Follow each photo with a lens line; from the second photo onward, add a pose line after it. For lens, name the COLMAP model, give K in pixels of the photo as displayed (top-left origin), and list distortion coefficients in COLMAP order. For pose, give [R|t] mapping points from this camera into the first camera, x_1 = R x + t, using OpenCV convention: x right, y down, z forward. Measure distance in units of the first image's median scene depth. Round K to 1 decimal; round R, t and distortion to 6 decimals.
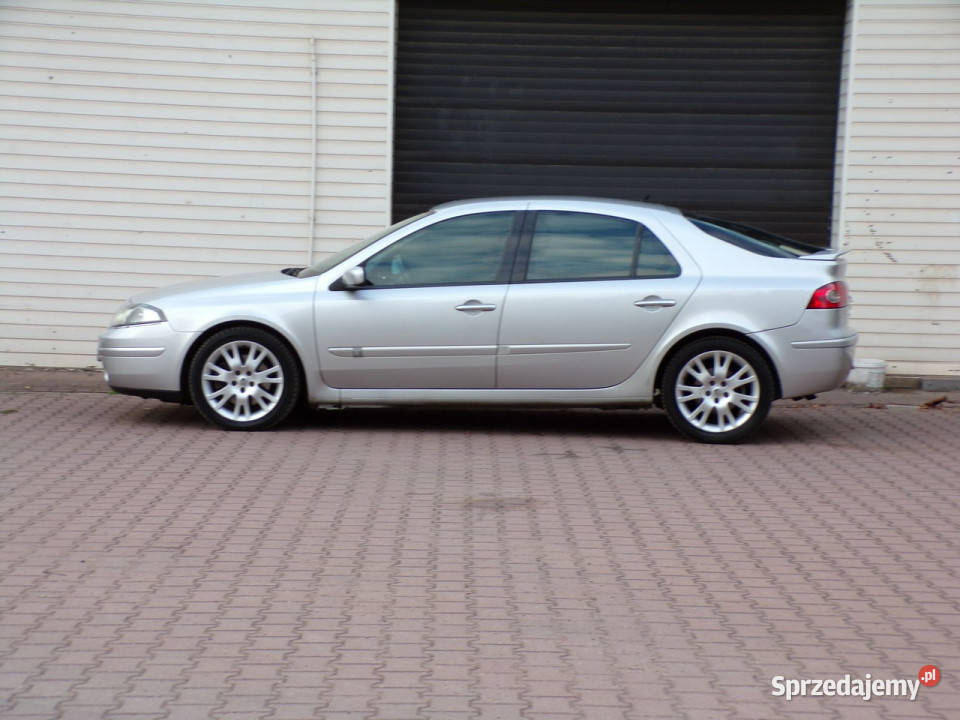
lens RADIAL K [[2342.3, 0, 458.2], [0, 2342.3, 385.8], [0, 0, 1]] dist [0.574666, 0.000000]
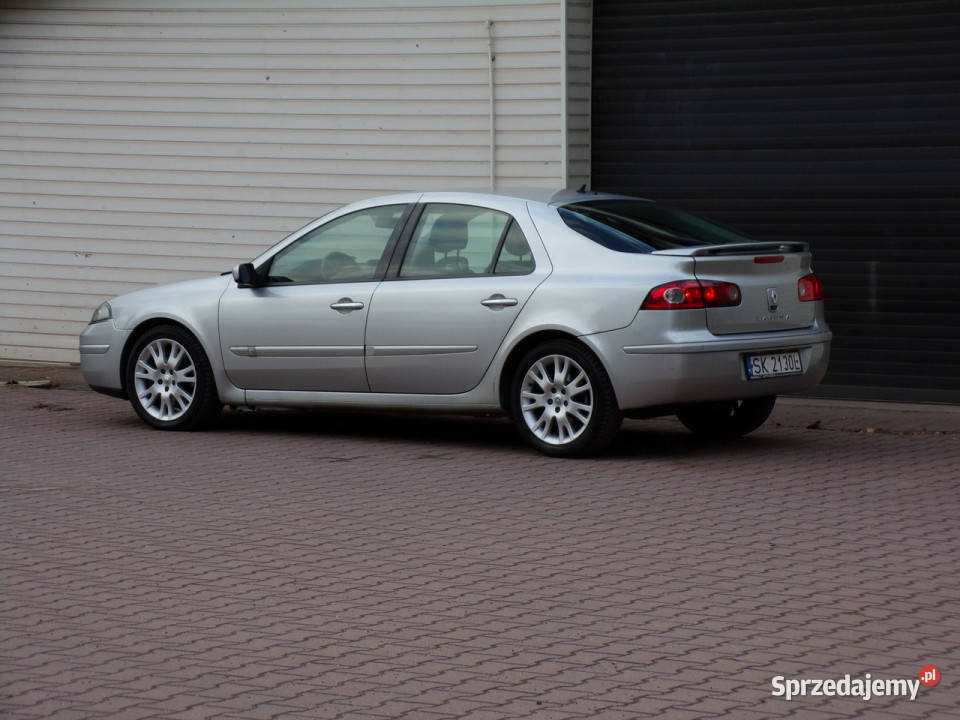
lens RADIAL K [[2998.4, 0, 447.3], [0, 2998.4, 370.2], [0, 0, 1]] dist [1.180266, 0.000000]
pose [[0.831076, 0.016413, -0.555916, 0.703076], [-0.032808, 0.999271, -0.019544, 0.014820], [0.555190, 0.034481, 0.831009, 0.021069]]
